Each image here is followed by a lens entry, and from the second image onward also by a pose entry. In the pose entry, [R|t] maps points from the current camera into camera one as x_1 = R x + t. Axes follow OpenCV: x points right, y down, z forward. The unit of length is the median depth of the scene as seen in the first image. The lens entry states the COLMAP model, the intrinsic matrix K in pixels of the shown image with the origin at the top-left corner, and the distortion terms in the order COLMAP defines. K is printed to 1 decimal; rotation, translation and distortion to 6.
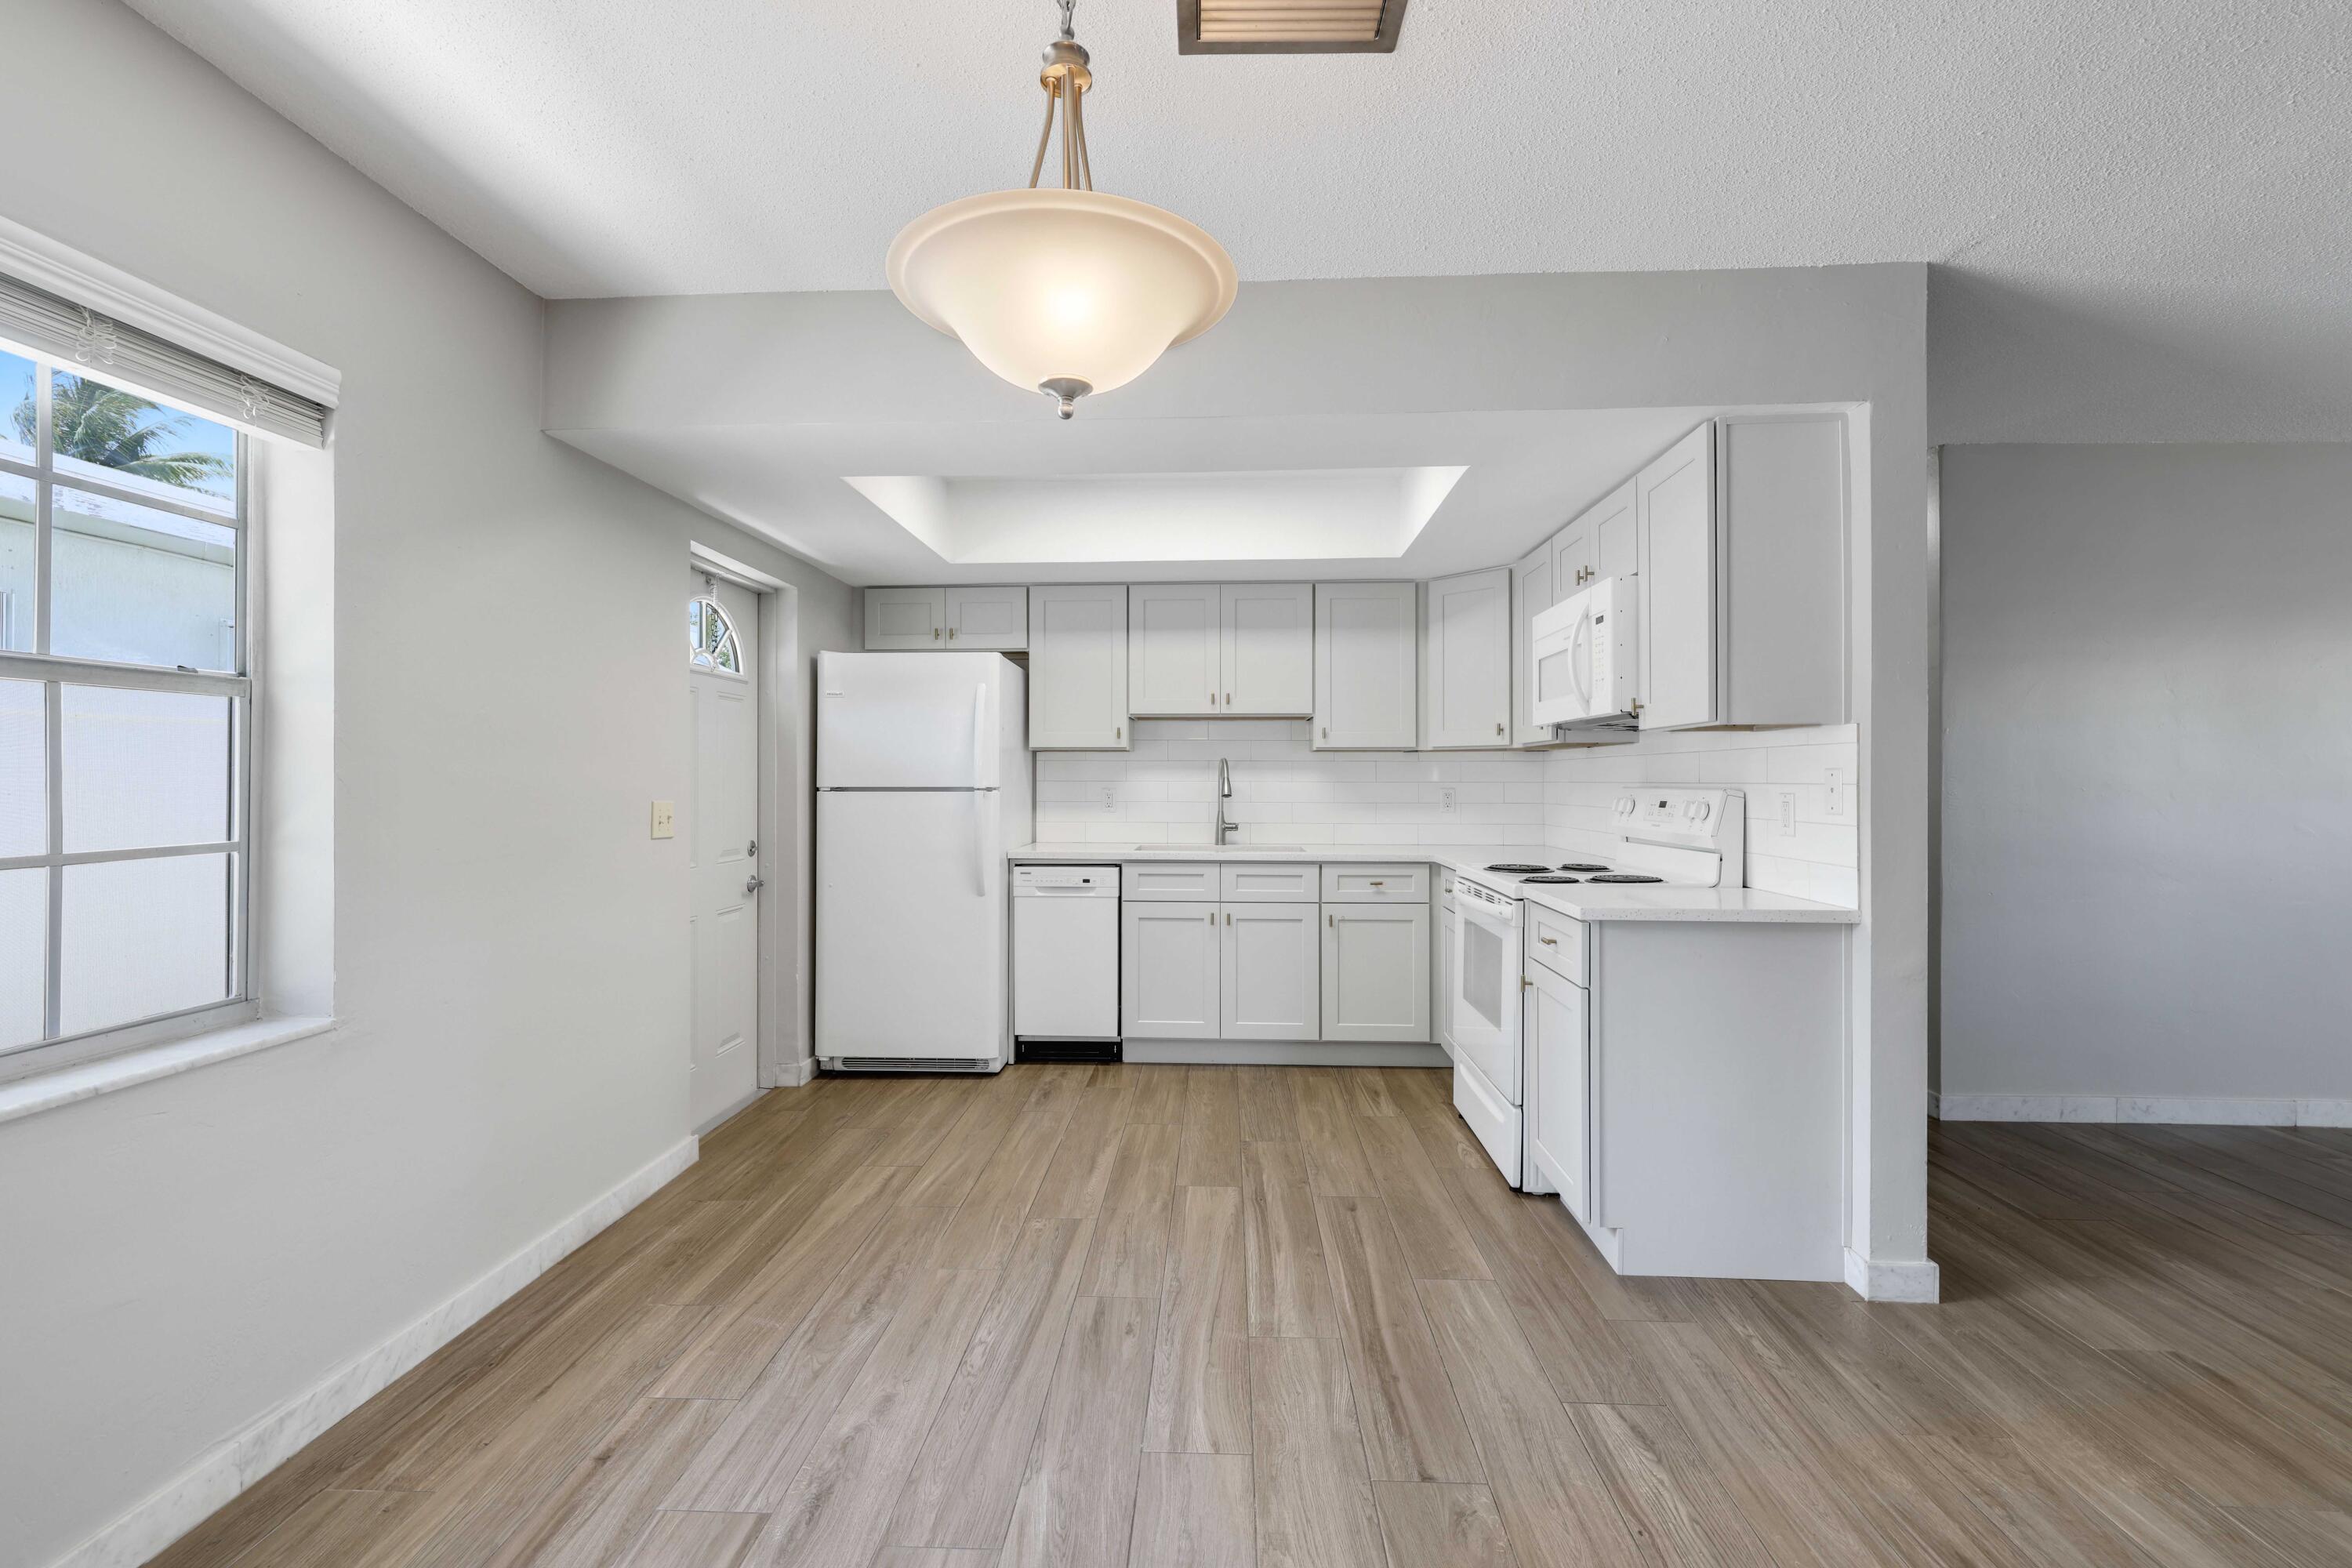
lens RADIAL K [[1014.0, 0, 1176.5], [0, 1014.0, 775.1], [0, 0, 1]] dist [0.002001, -0.000008]
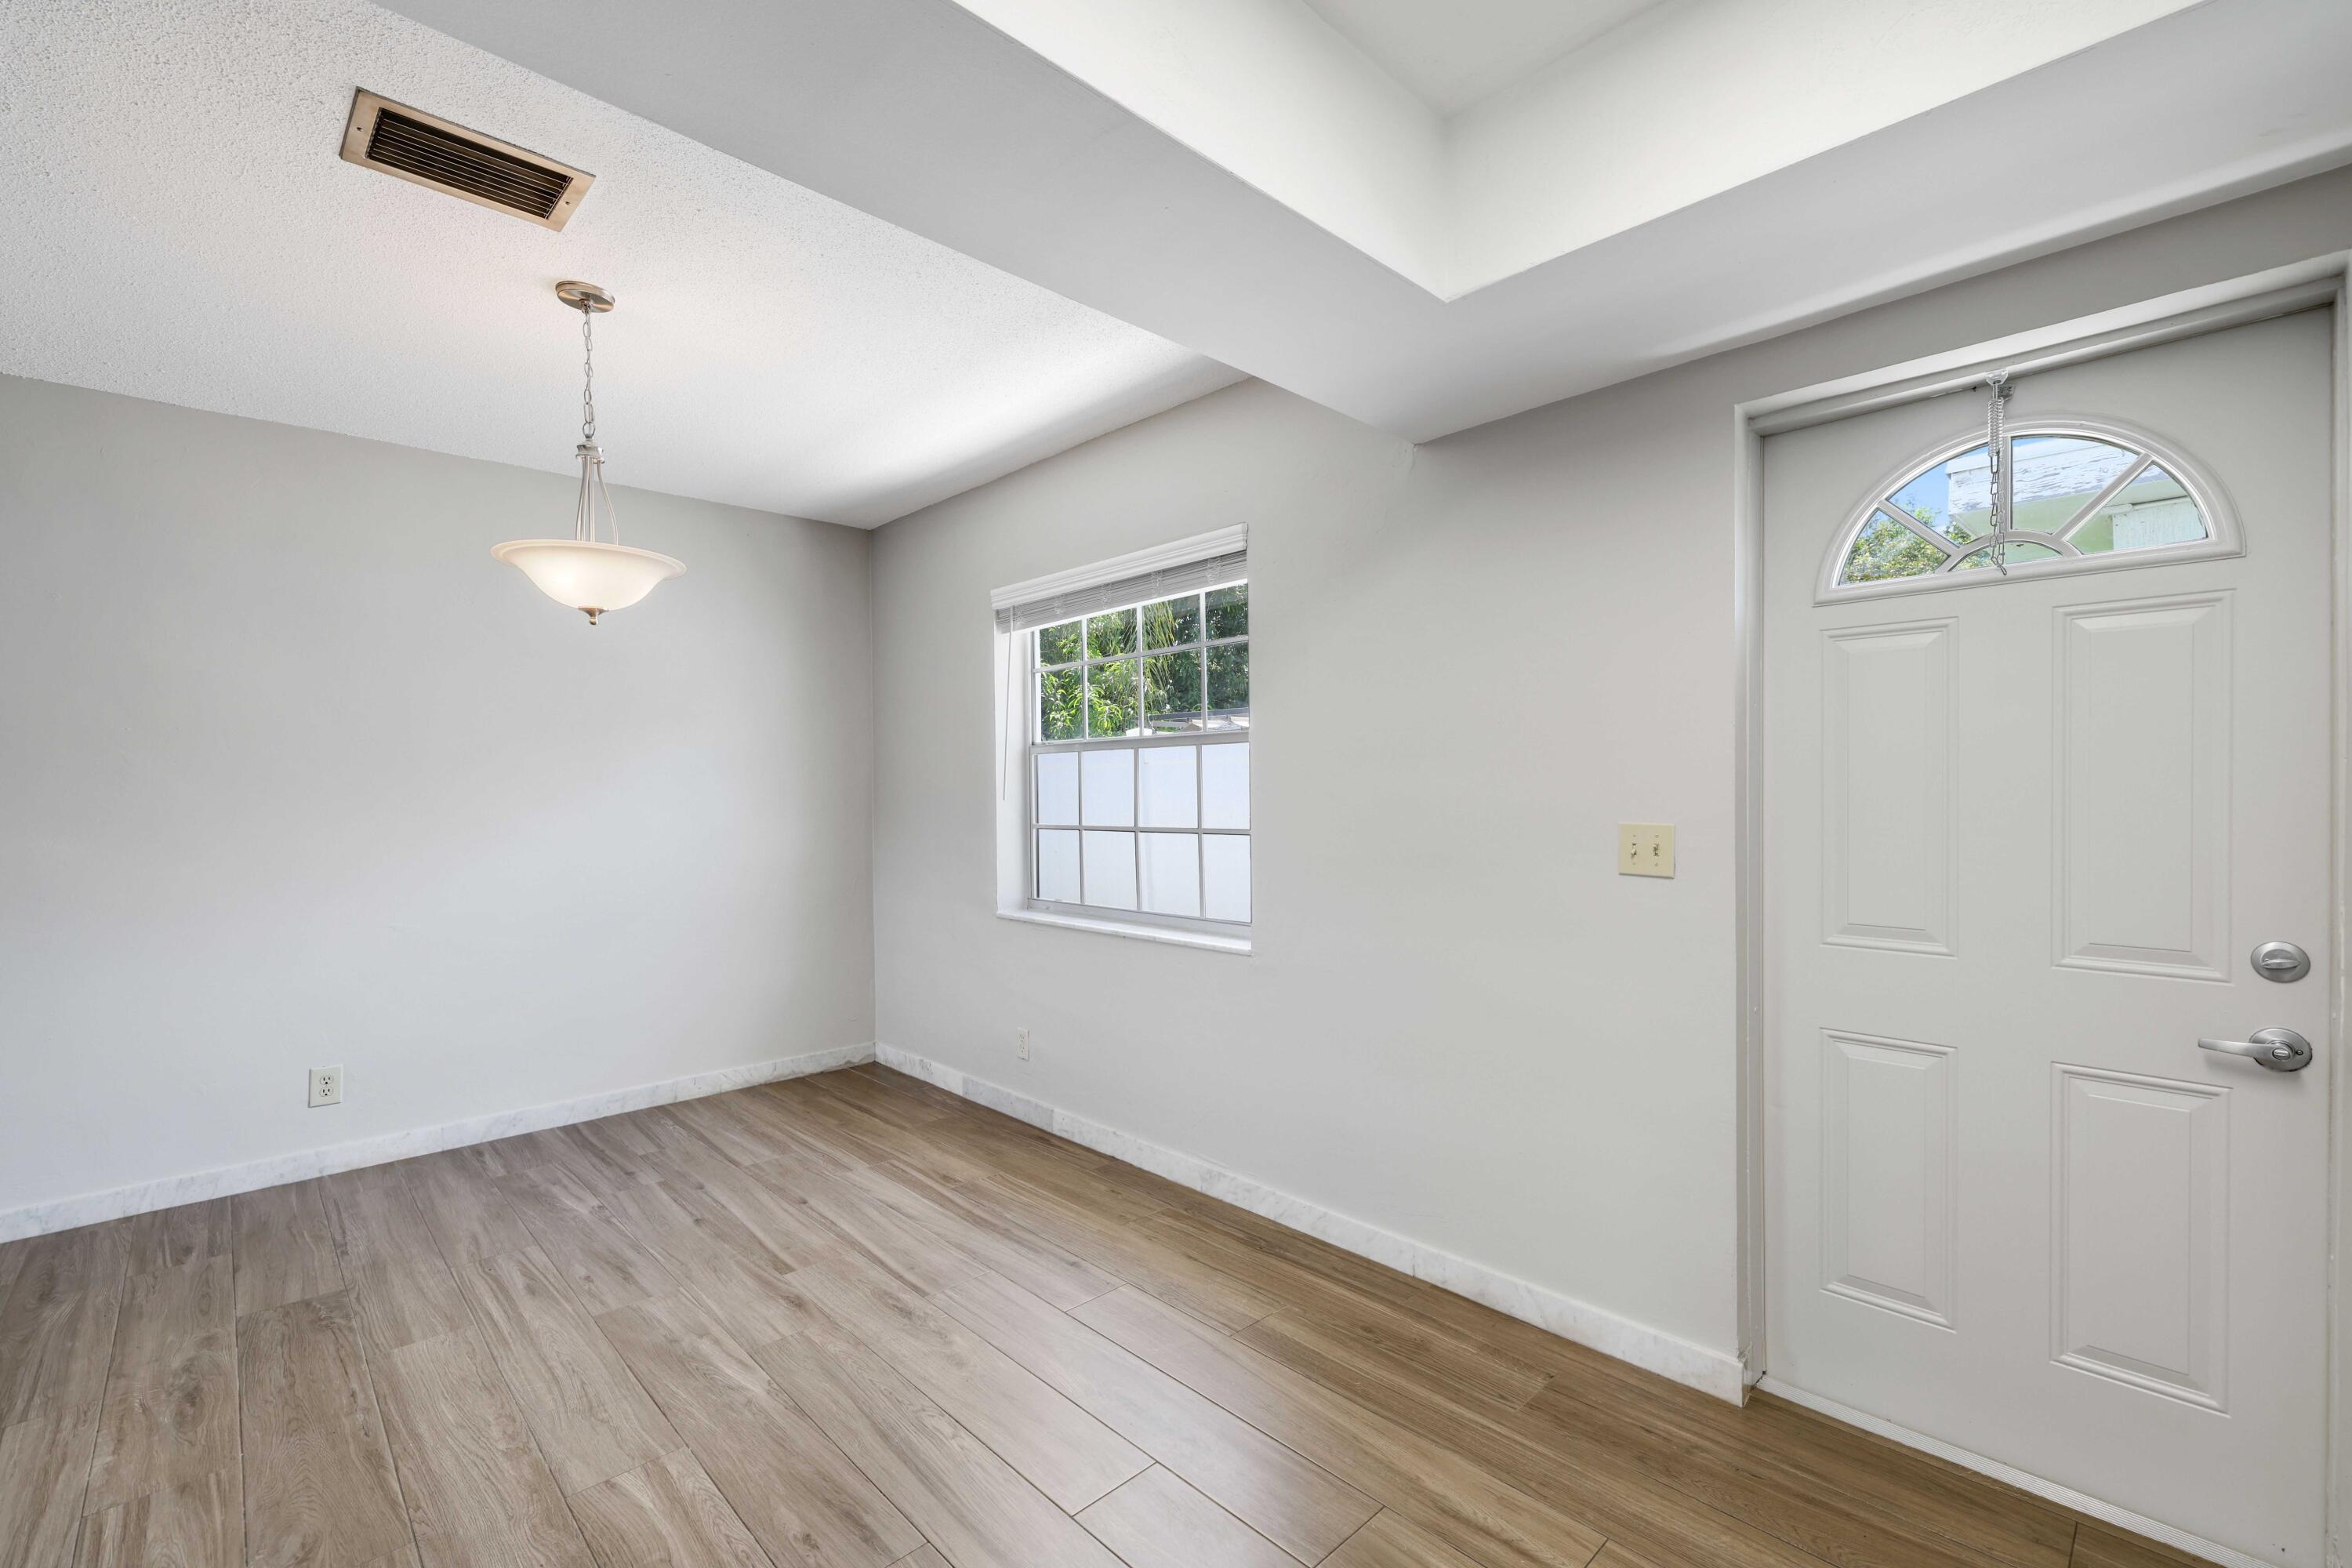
lens RADIAL K [[1002.3, 0, 1180.7], [0, 1002.3, 793.5], [0, 0, 1]] dist [0.001156, -0.000253]
pose [[-0.682291, 0.012013, -0.730982, 0.182091], [0.011227, 0.999919, 0.005954, -0.002257], [0.730995, -0.004144, -0.682370, 1.036852]]
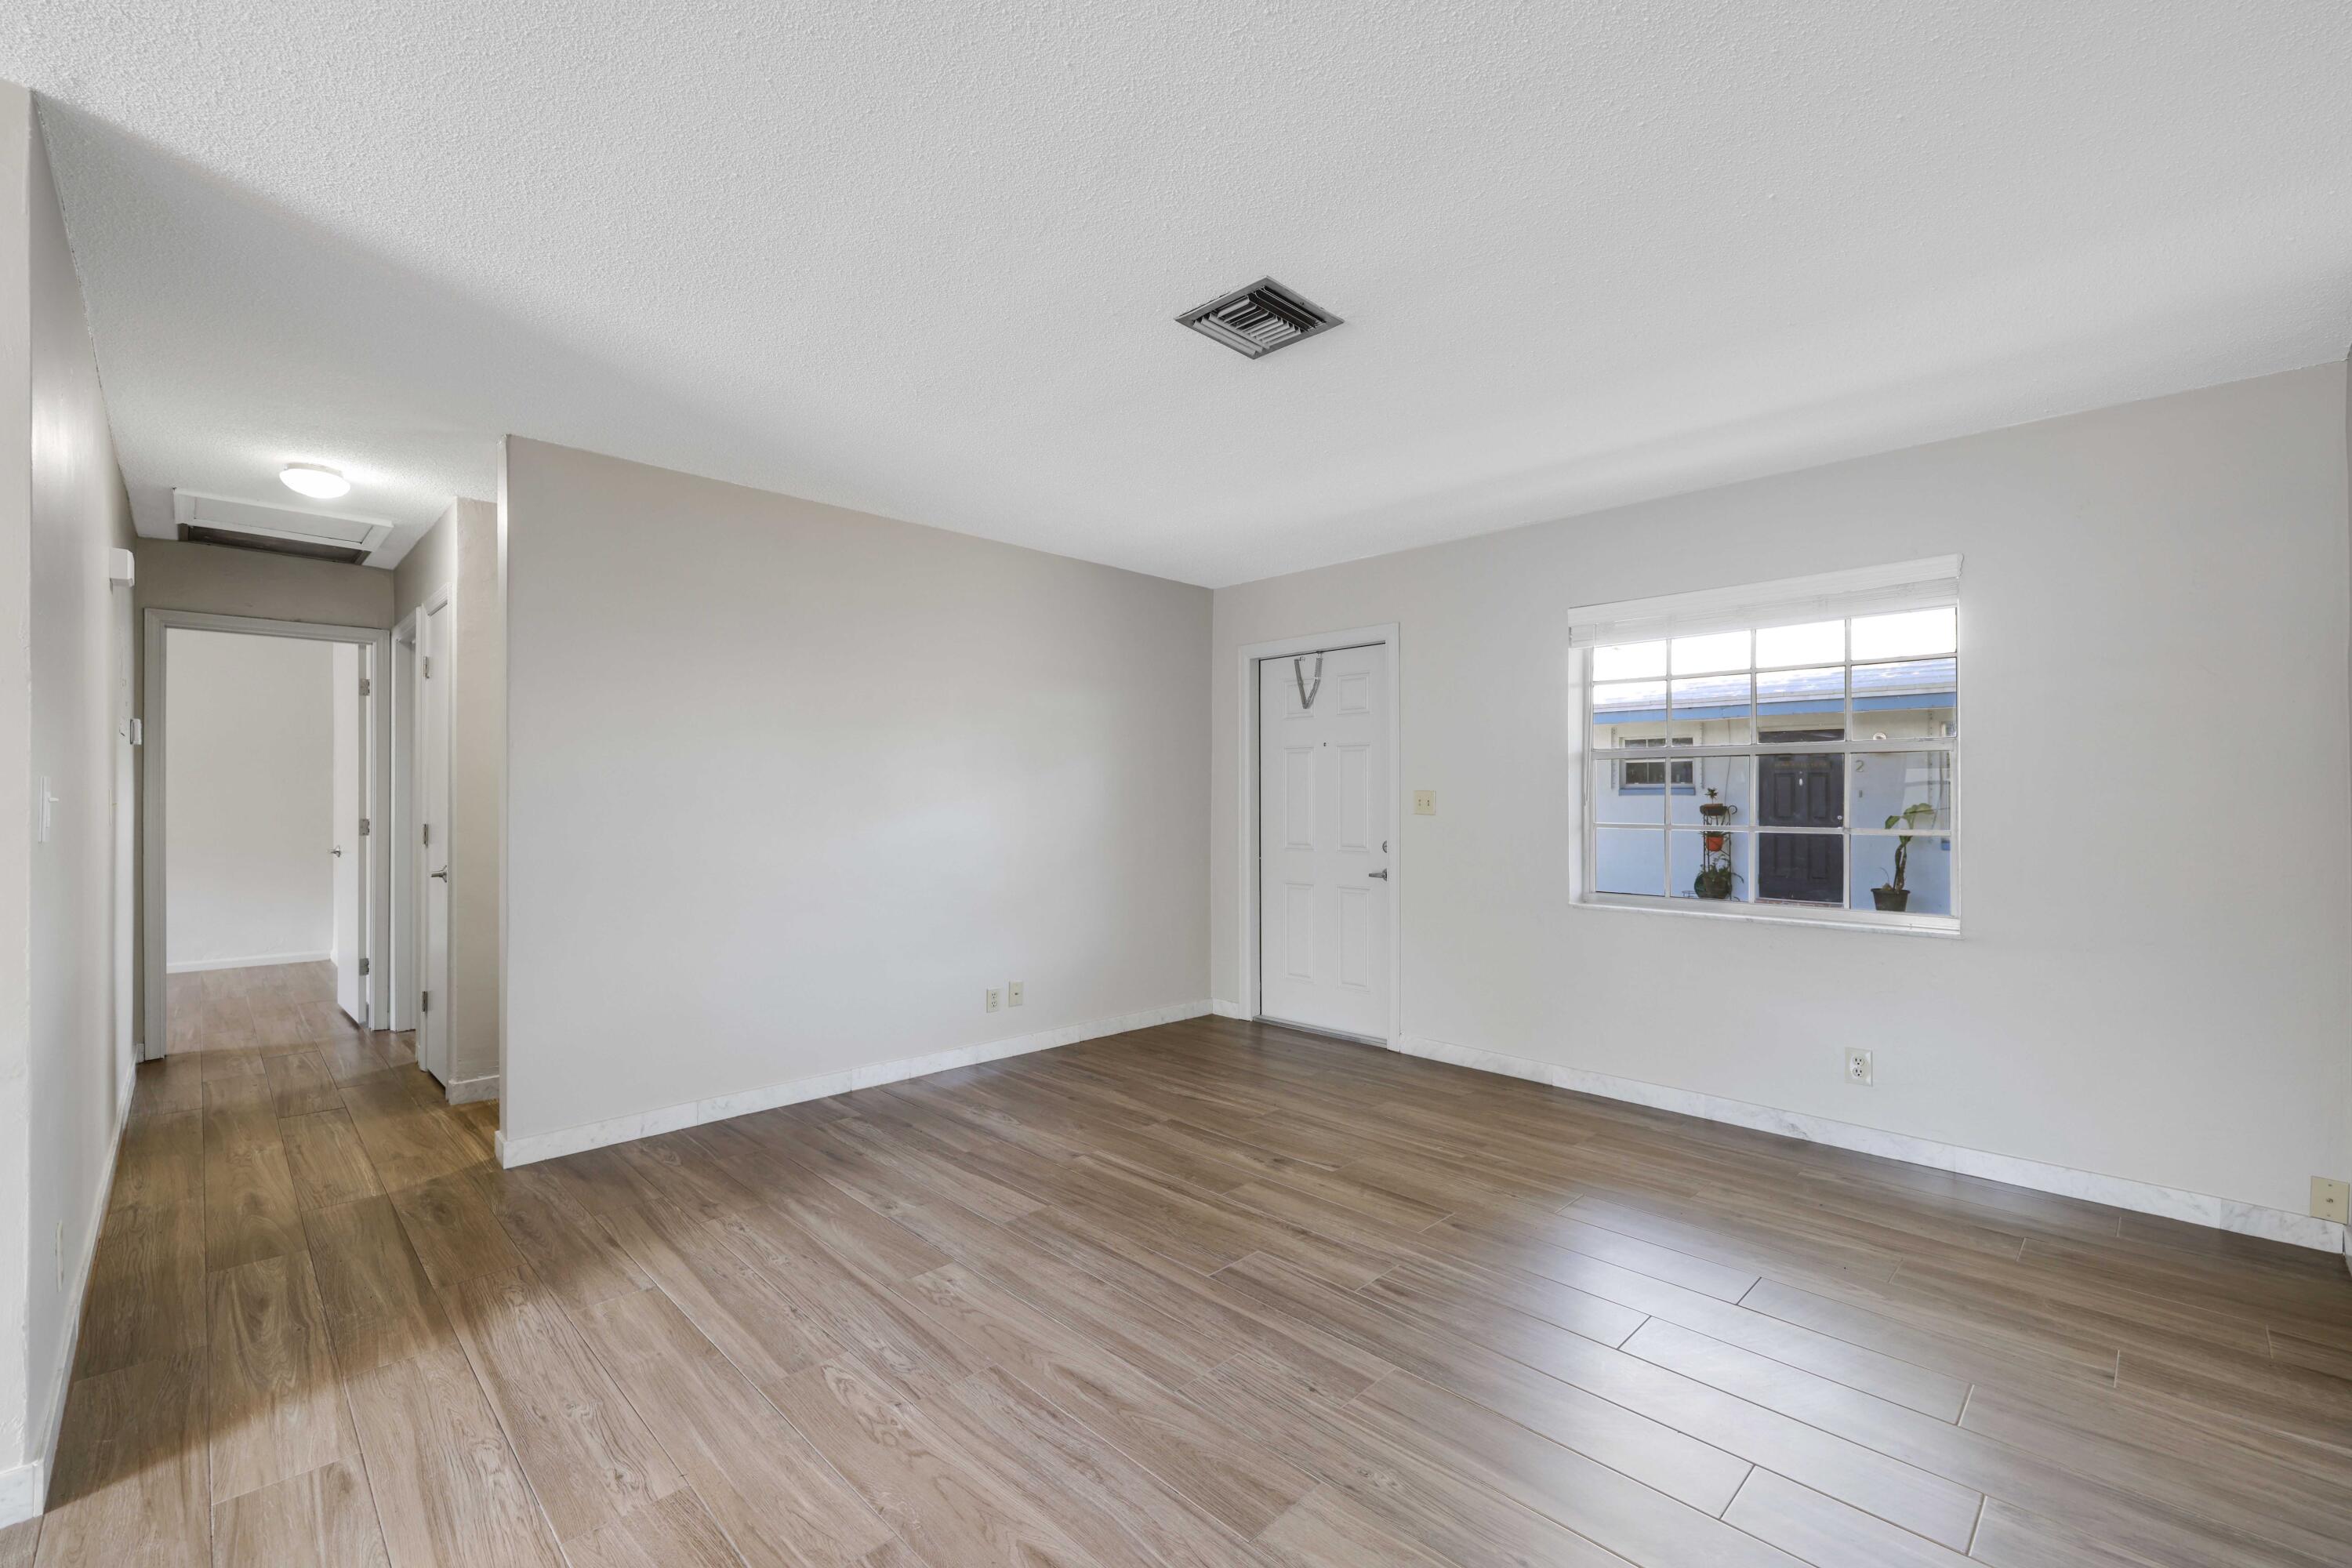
lens RADIAL K [[994.9, 0, 1180.0], [0, 994.9, 787.9], [0, 0, 1]] dist [0.001536, -0.000287]
pose [[0.675450, 0.003229, 0.737399, 0.494928], [0.001340, 0.999983, -0.005607, 0.001681], [-0.737405, 0.004775, 0.675434, -0.058325]]
